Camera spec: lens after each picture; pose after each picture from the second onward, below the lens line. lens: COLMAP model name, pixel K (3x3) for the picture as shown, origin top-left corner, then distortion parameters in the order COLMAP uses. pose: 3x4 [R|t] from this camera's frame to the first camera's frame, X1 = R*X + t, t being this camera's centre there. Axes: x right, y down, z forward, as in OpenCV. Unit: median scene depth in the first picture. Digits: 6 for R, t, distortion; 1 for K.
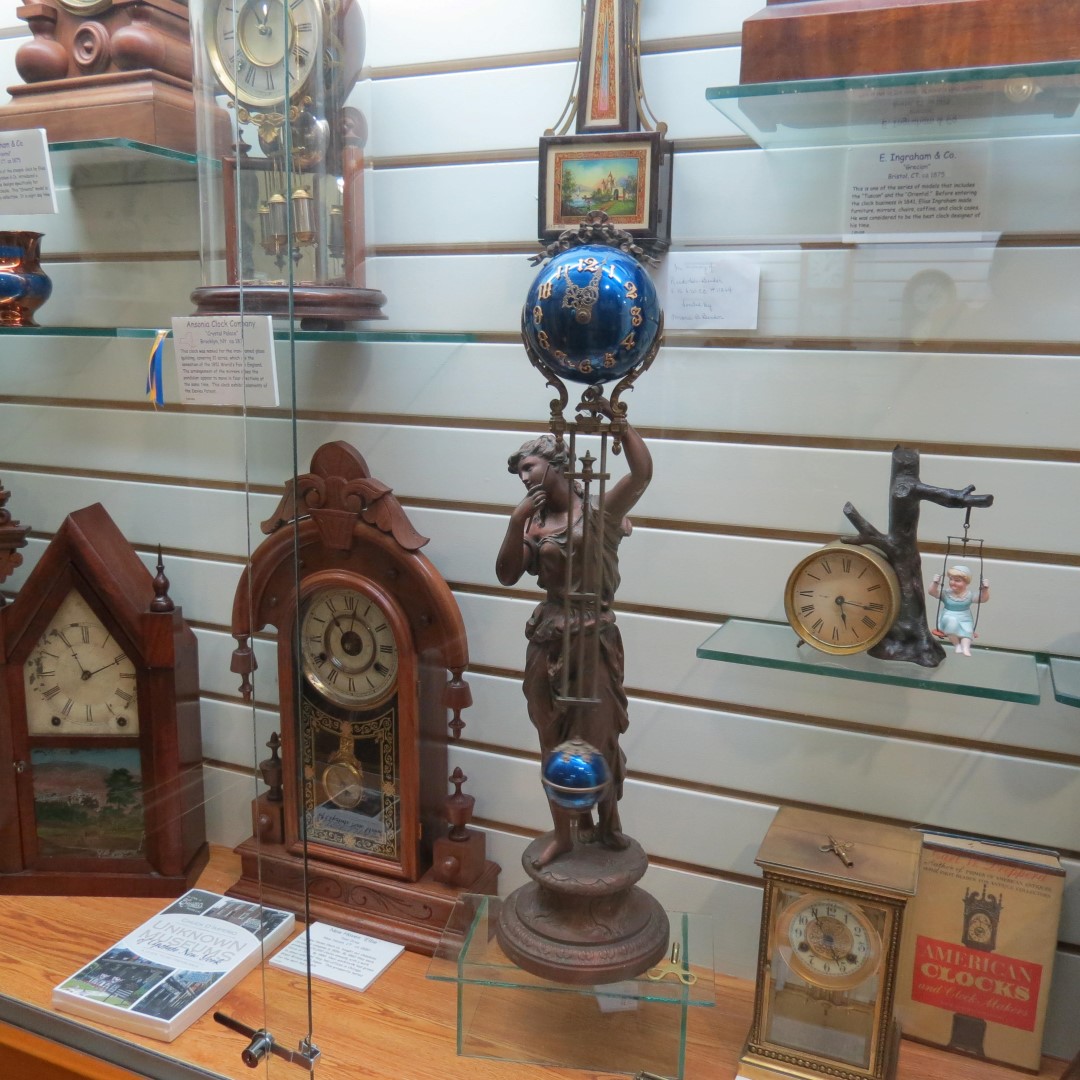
lens RADIAL K [[1038.2, 0, 537.8], [0, 1038.2, 541.8], [0, 0, 1]] dist [-0.027671, 0.000000]
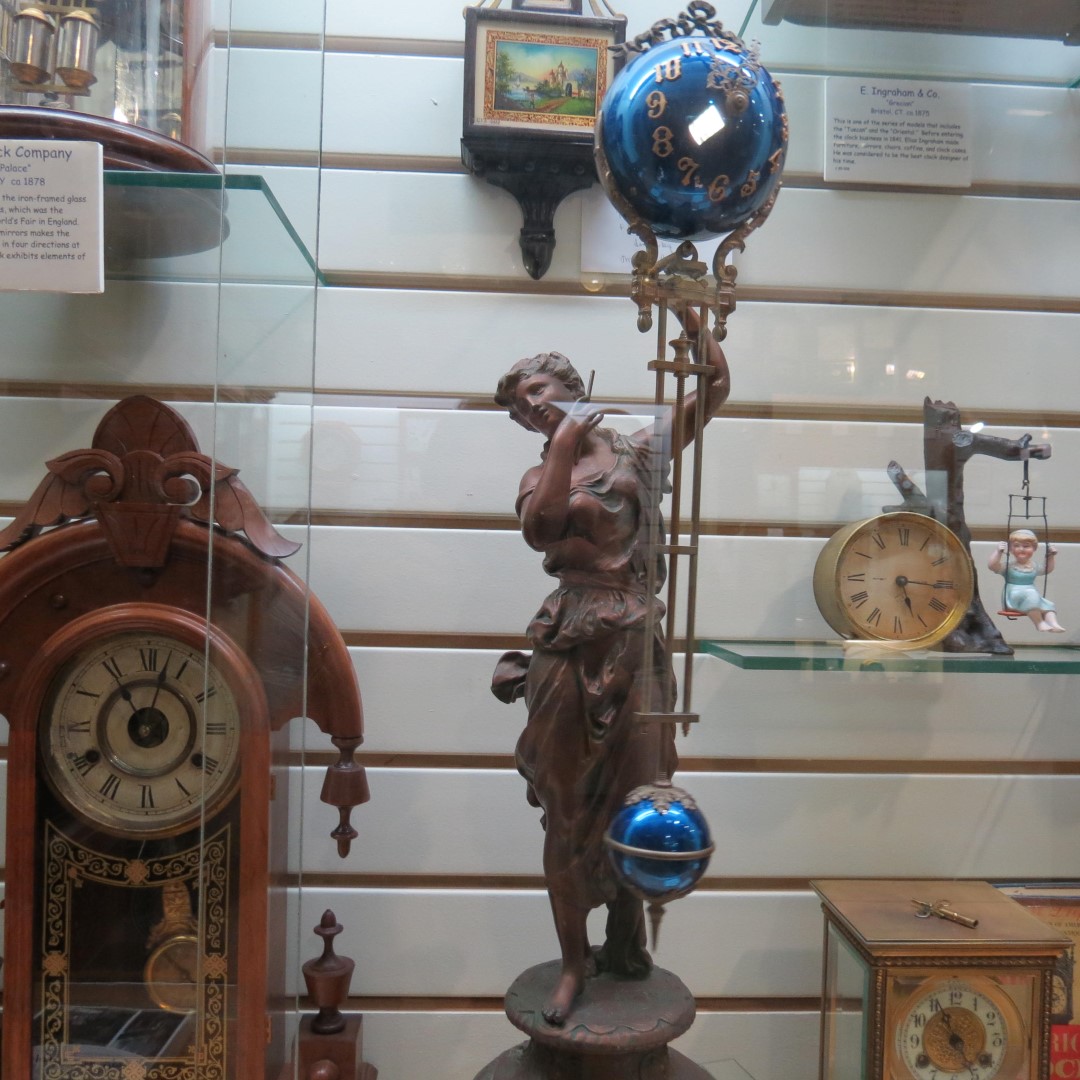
lens RADIAL K [[1038.2, 0, 540.7], [0, 1038.2, 535.7], [0, 0, 1]] dist [-0.027671, 0.000000]
pose [[0.898158, 0.012084, 0.439507, -0.285703], [0.076246, 0.980196, -0.182763, 0.137679], [-0.433012, 0.197660, 0.879449, 0.393194]]
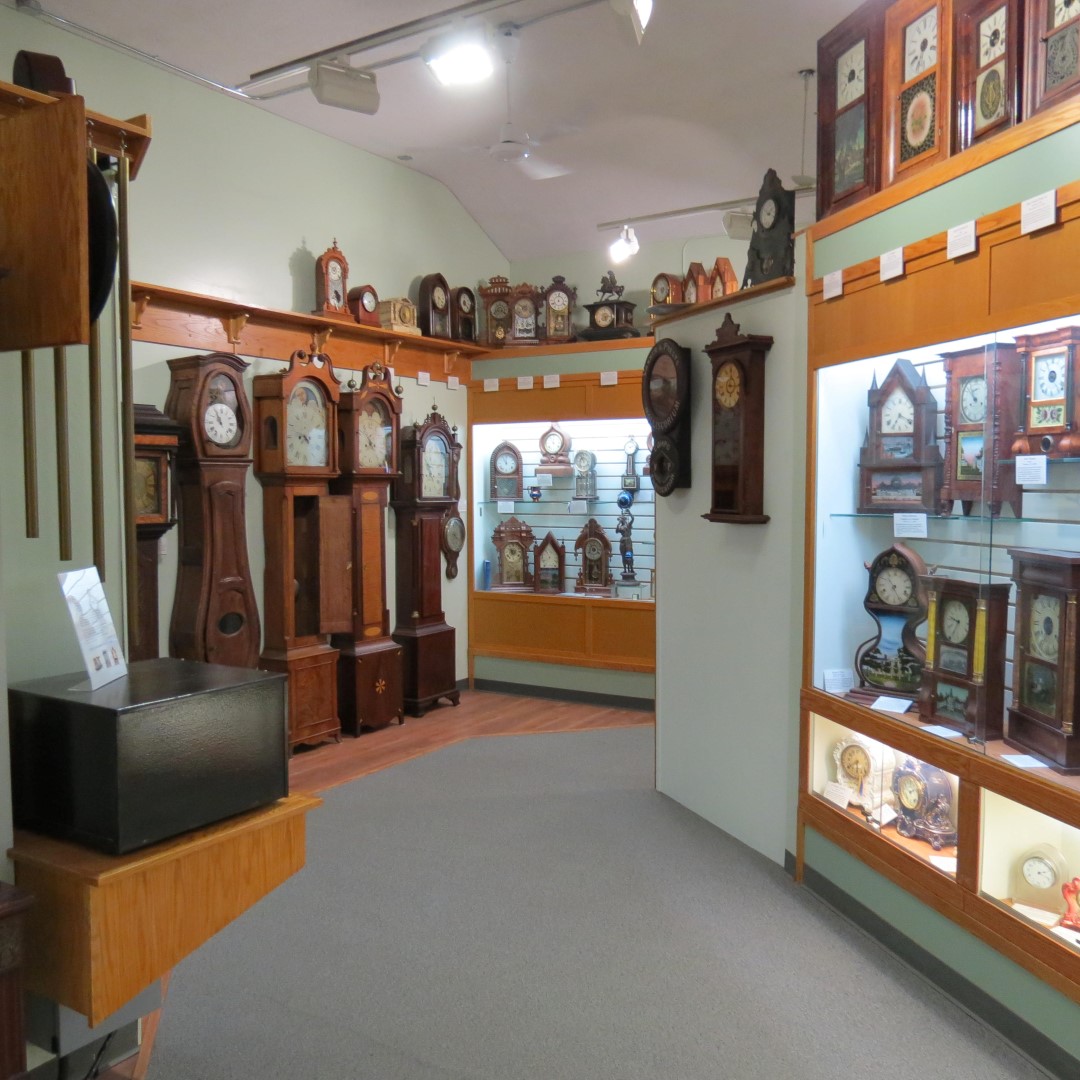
lens RADIAL K [[1038.2, 0, 539.3], [0, 1038.2, 539.3], [0, 0, 1]] dist [-0.027671, 0.000000]
pose [[0.990829, -0.015202, -0.134265, 0.411784], [-0.003526, 0.990404, -0.138156, 1.088454], [0.135077, 0.137363, 0.981267, -6.324148]]
